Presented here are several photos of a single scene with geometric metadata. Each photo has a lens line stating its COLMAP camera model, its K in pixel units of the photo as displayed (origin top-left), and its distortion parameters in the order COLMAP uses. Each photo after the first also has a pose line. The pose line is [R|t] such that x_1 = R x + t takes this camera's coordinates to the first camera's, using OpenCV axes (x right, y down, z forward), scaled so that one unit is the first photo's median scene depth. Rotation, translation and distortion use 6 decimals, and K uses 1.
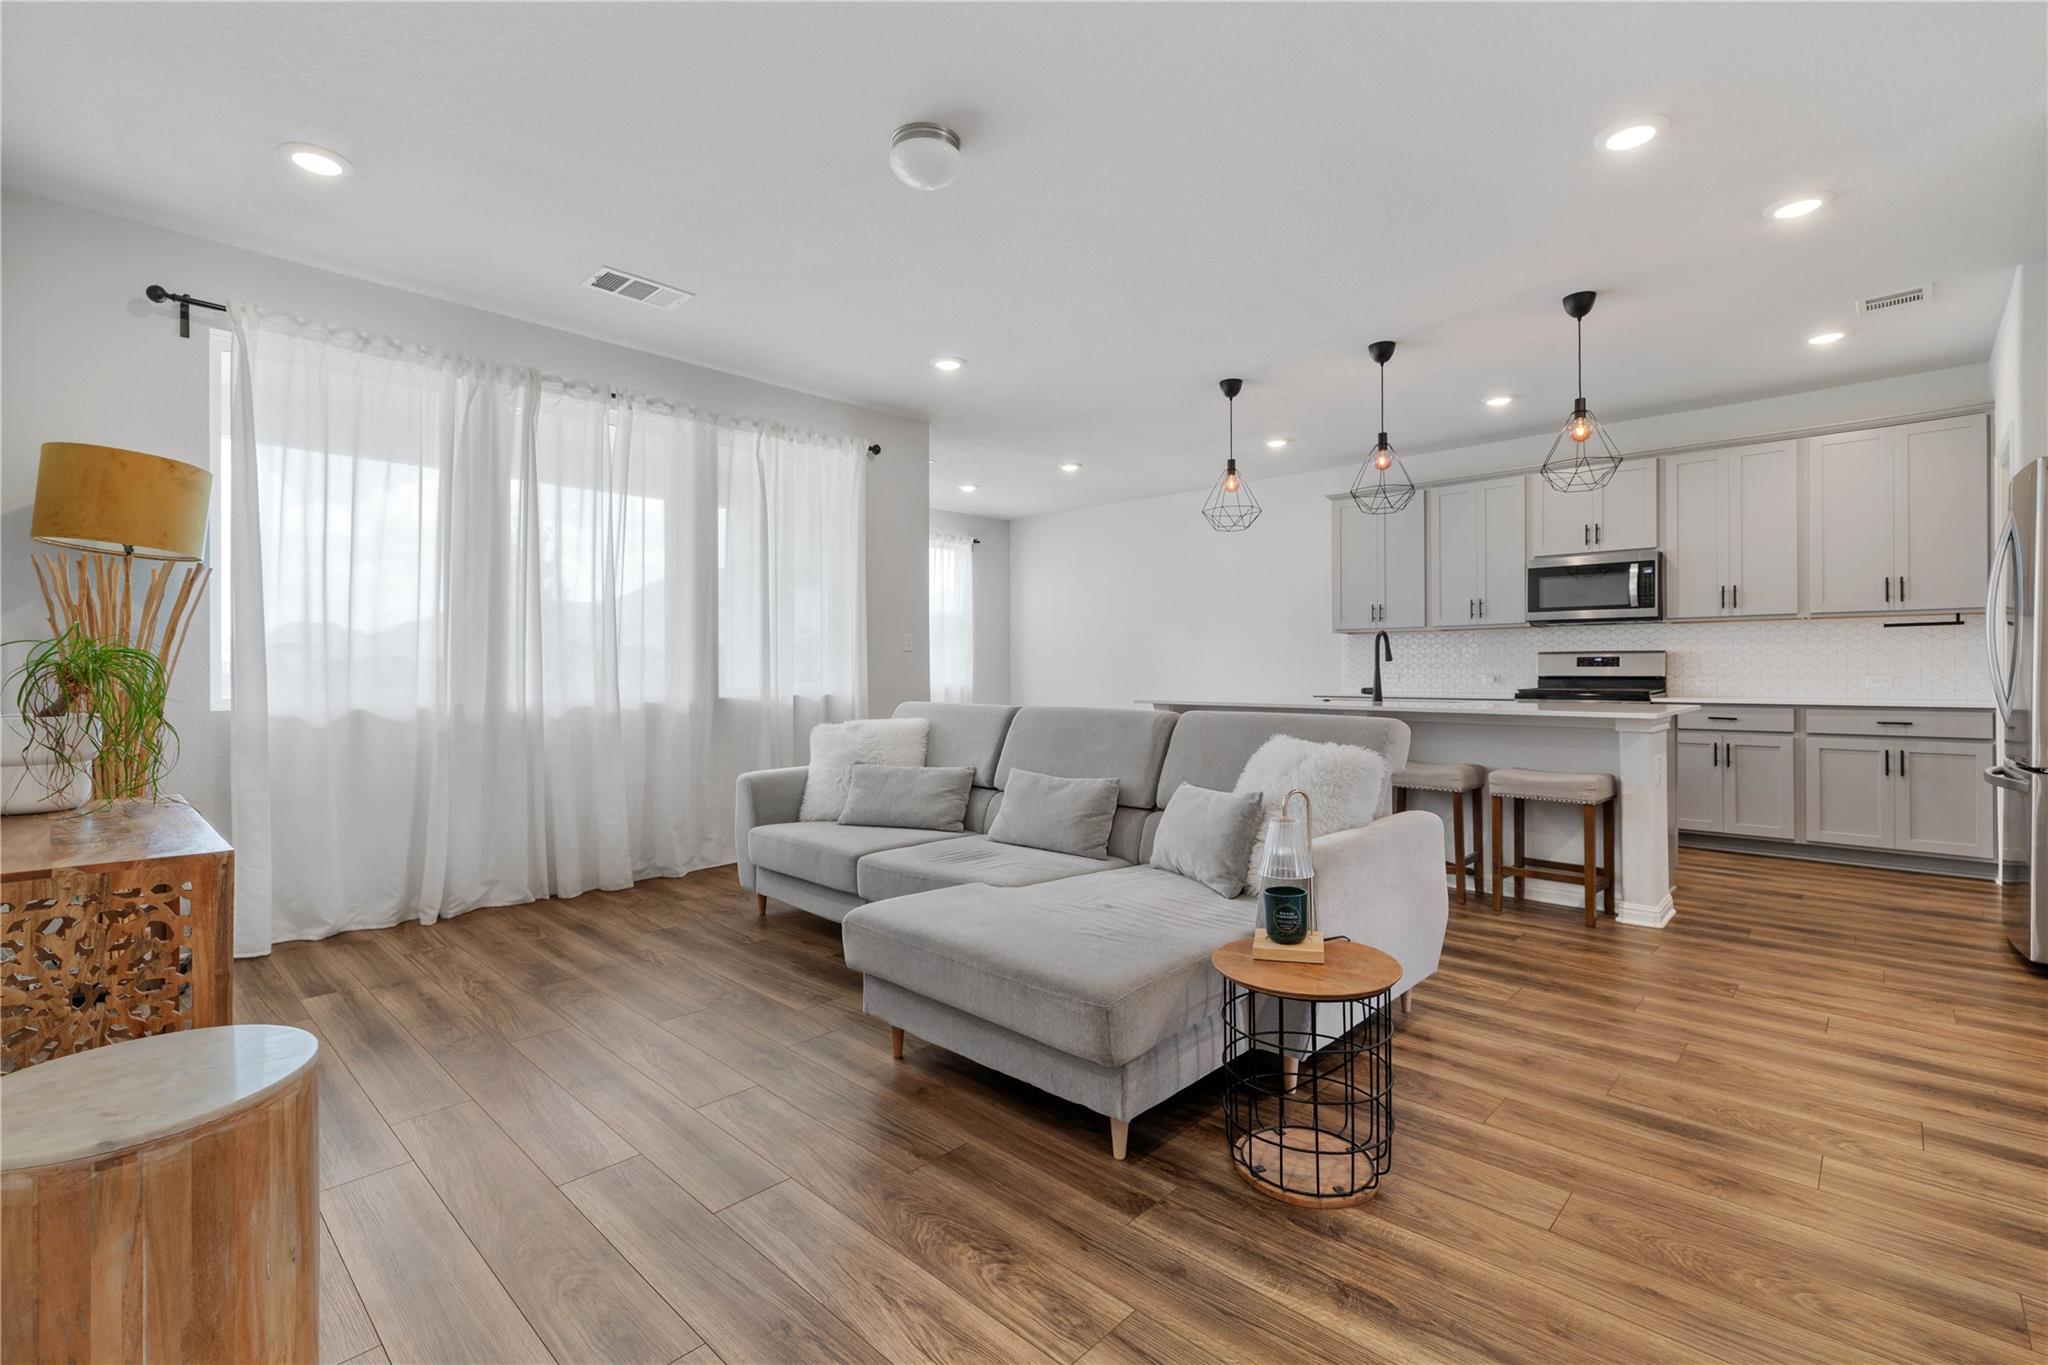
lens RADIAL K [[911.5, 0, 988.1], [0, 911.5, 667.5], [0, 0, 1]] dist [0.003153, 0.000395]
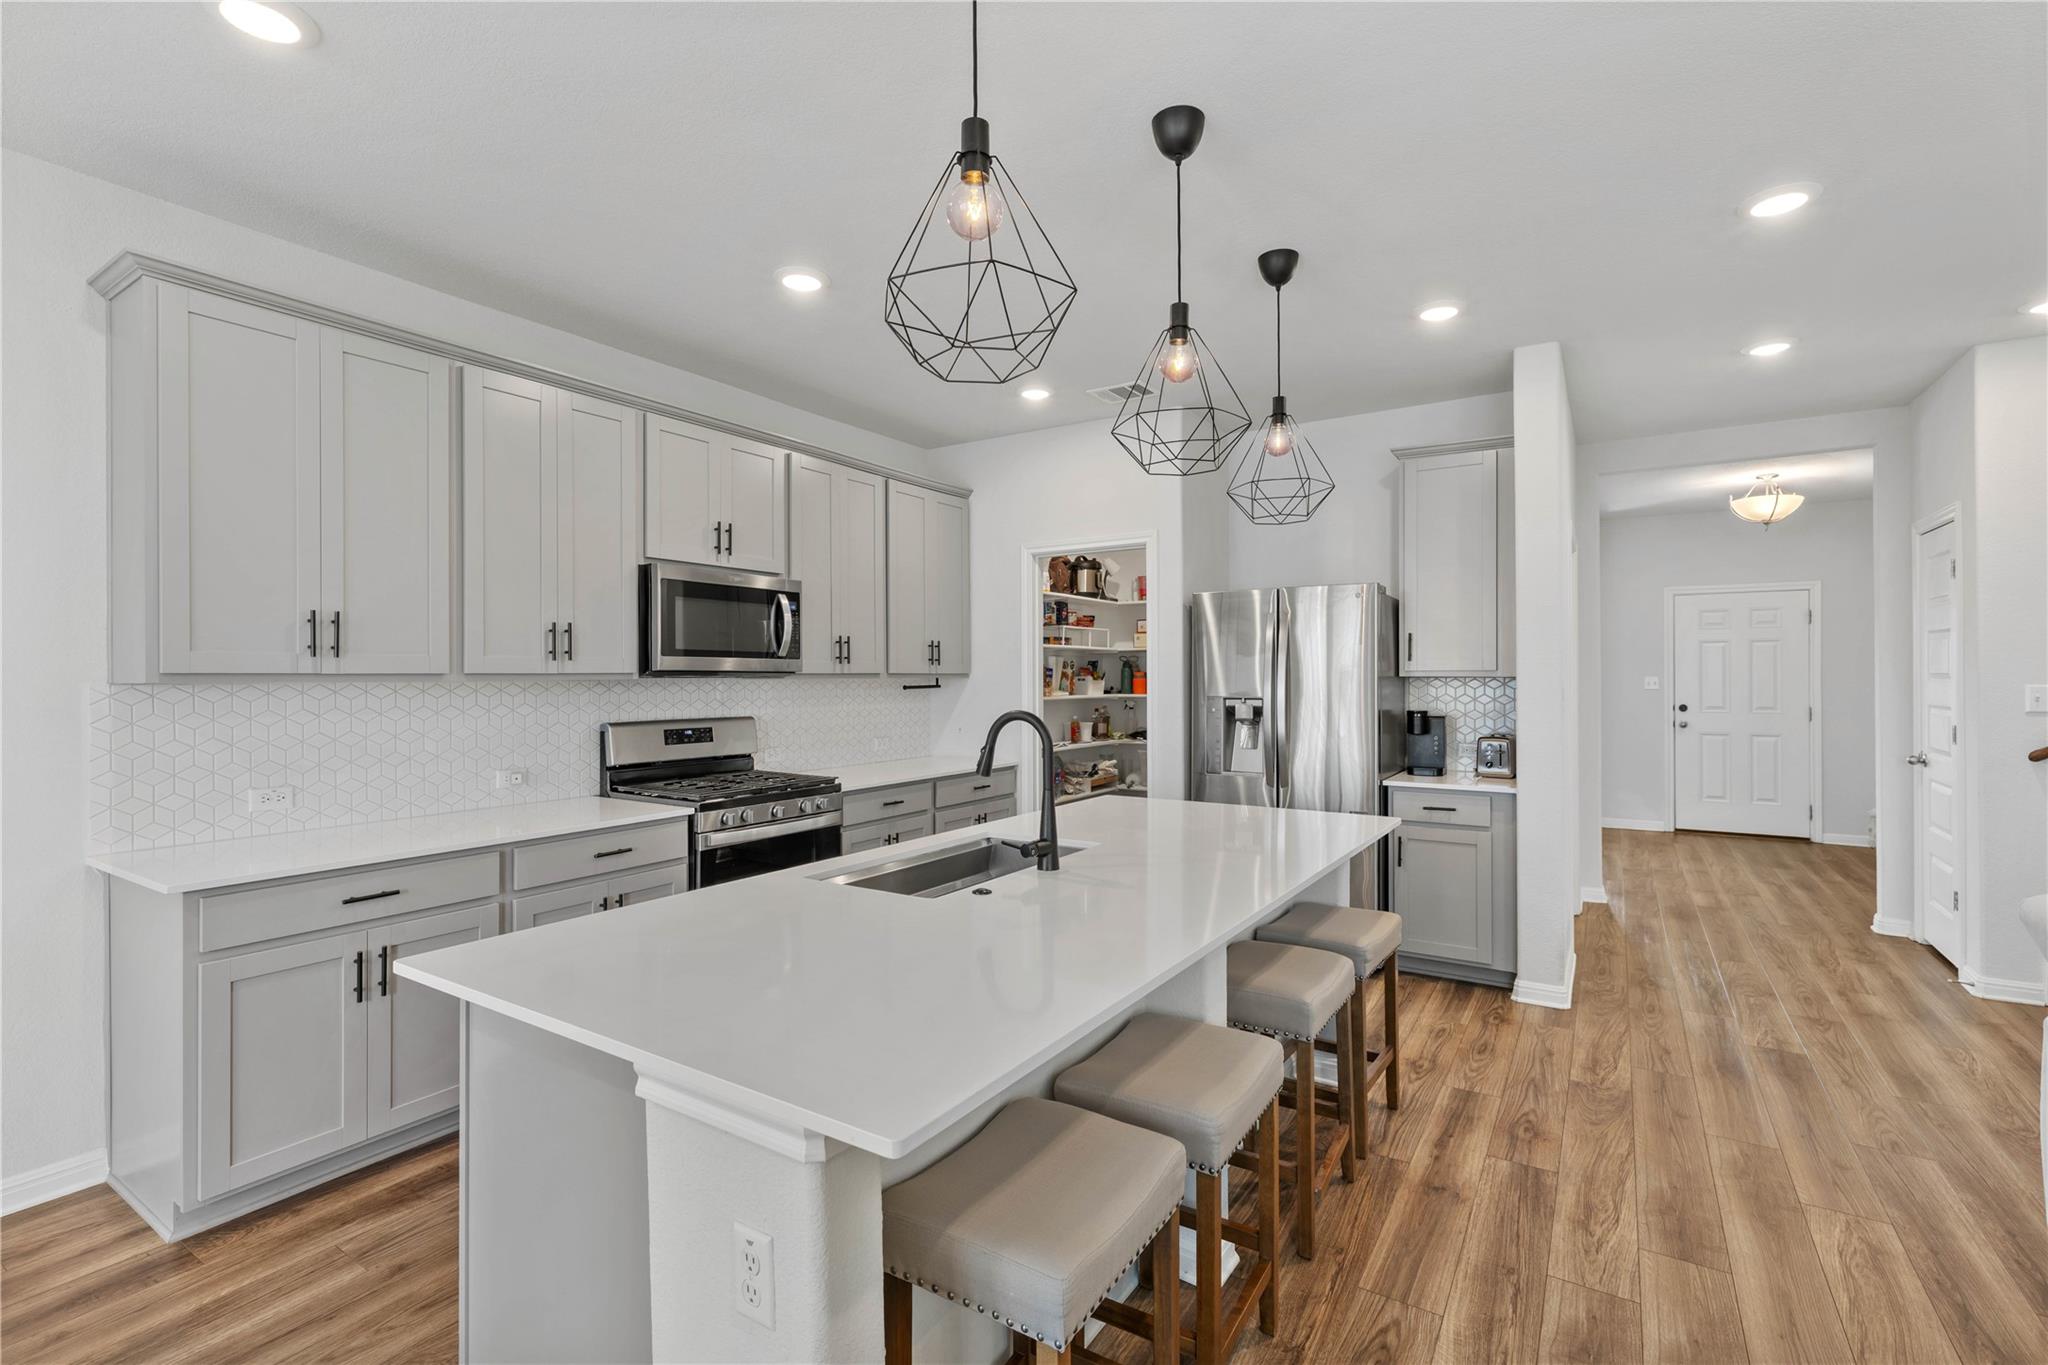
lens RADIAL K [[916.5, 0, 1041.8], [0, 916.5, 668.4], [0, 0, 1]] dist [0.001824, 0.000353]
pose [[-0.223567, 0.013838, 0.974590, -0.016769], [0.002616, 0.999904, -0.013598, -0.052354], [-0.974685, -0.000490, -0.223582, 1.068683]]
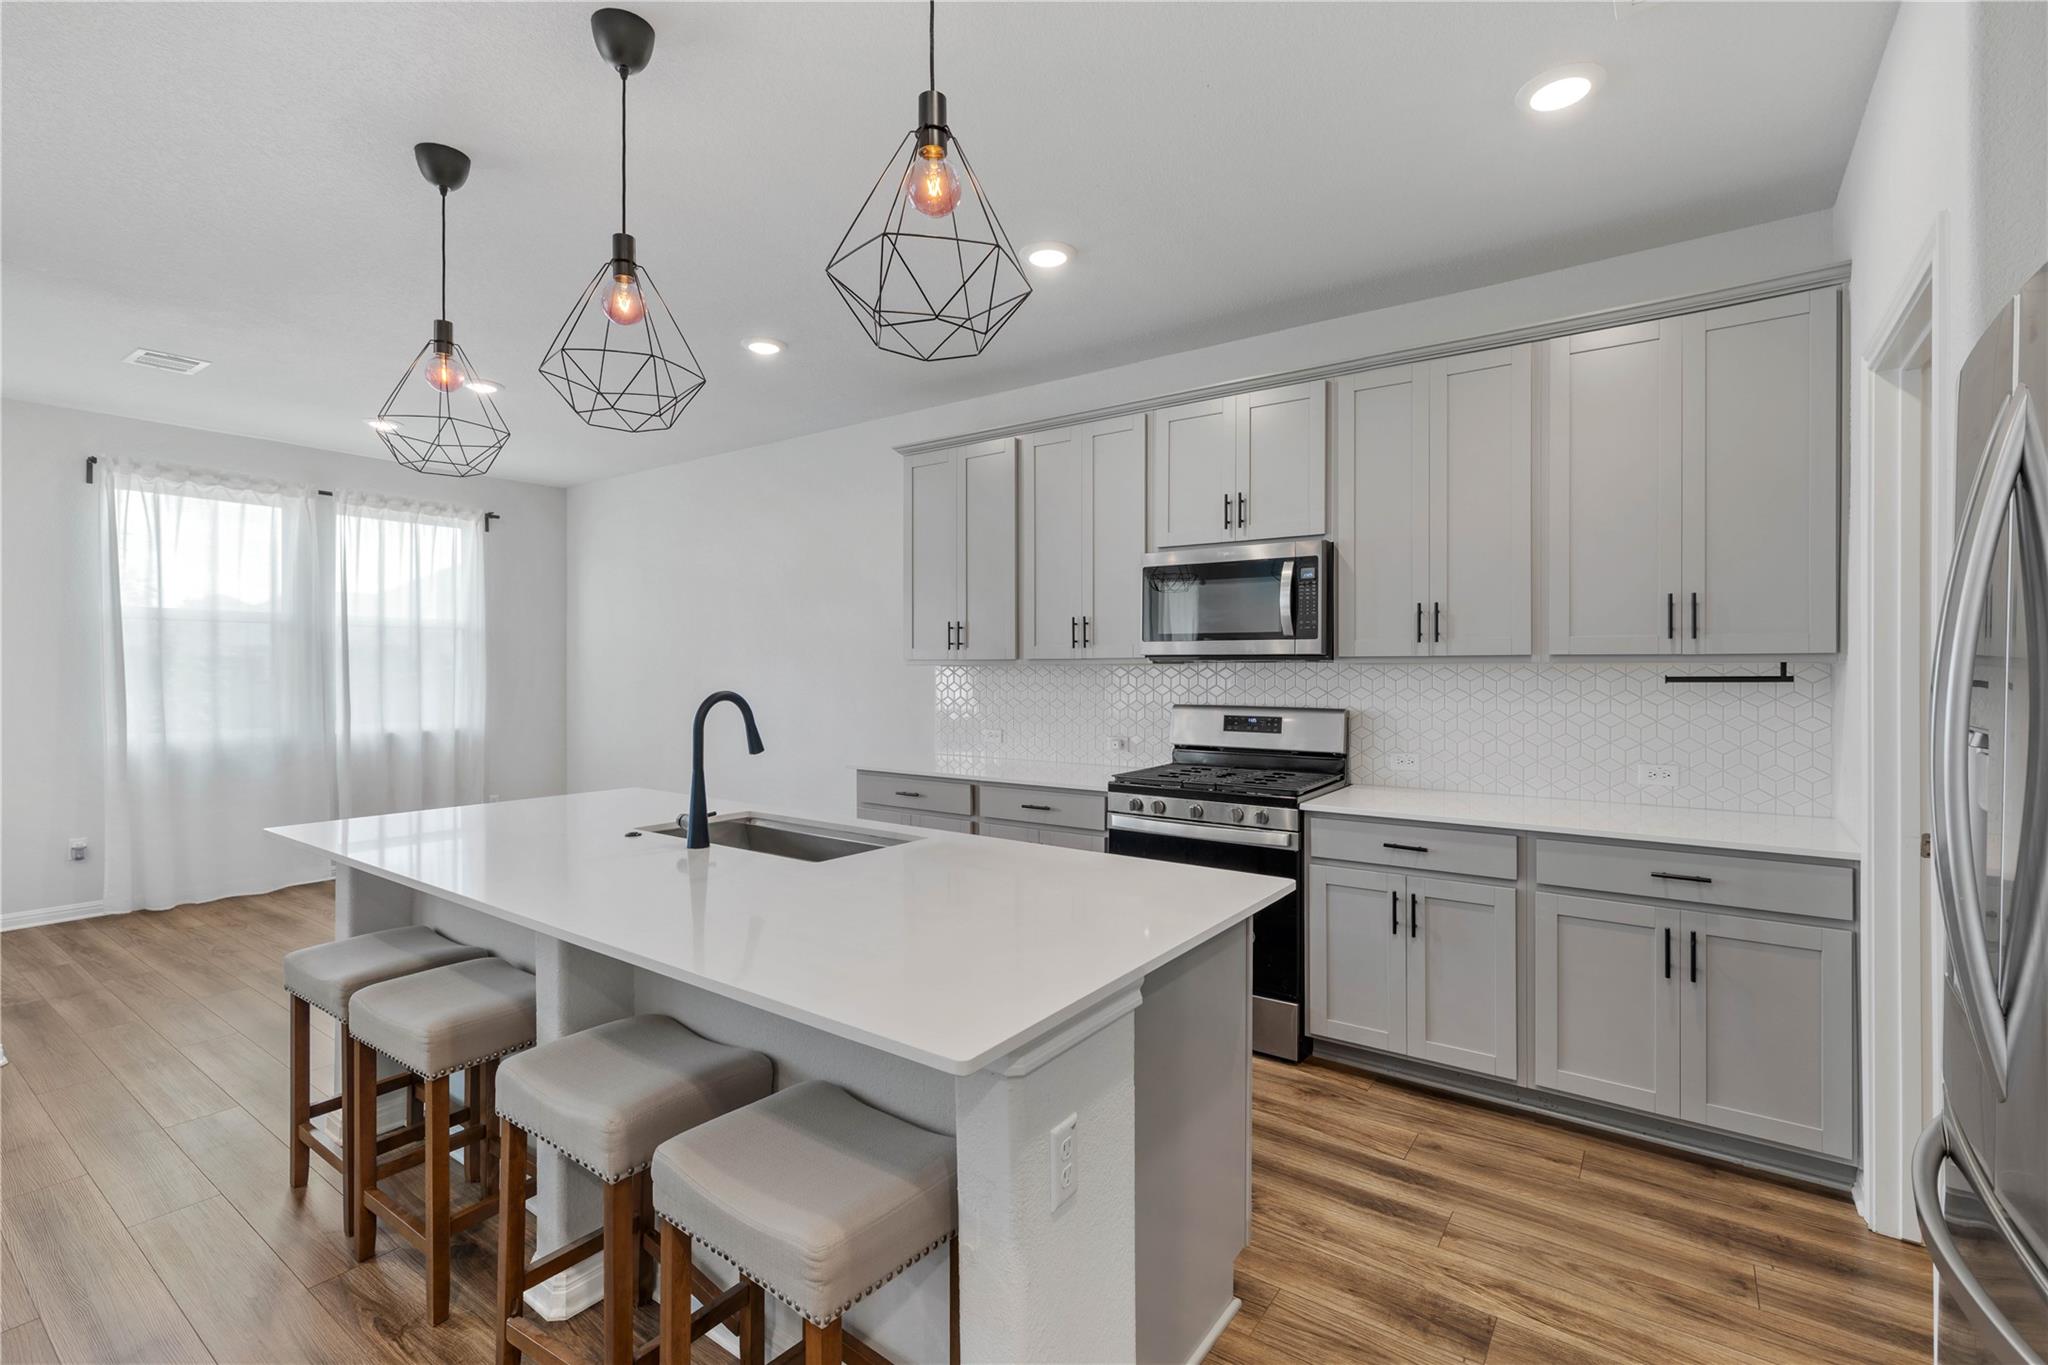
lens RADIAL K [[927.3, 0, 999.8], [0, 927.3, 669.5], [0, 0, 1]] dist [-0.001684, 0.000033]
pose [[0.989194, 0.002047, 0.146597, 0.489390], [-0.002875, 0.999981, 0.005436, -0.053366], [-0.146584, -0.005799, 0.989181, 0.495019]]
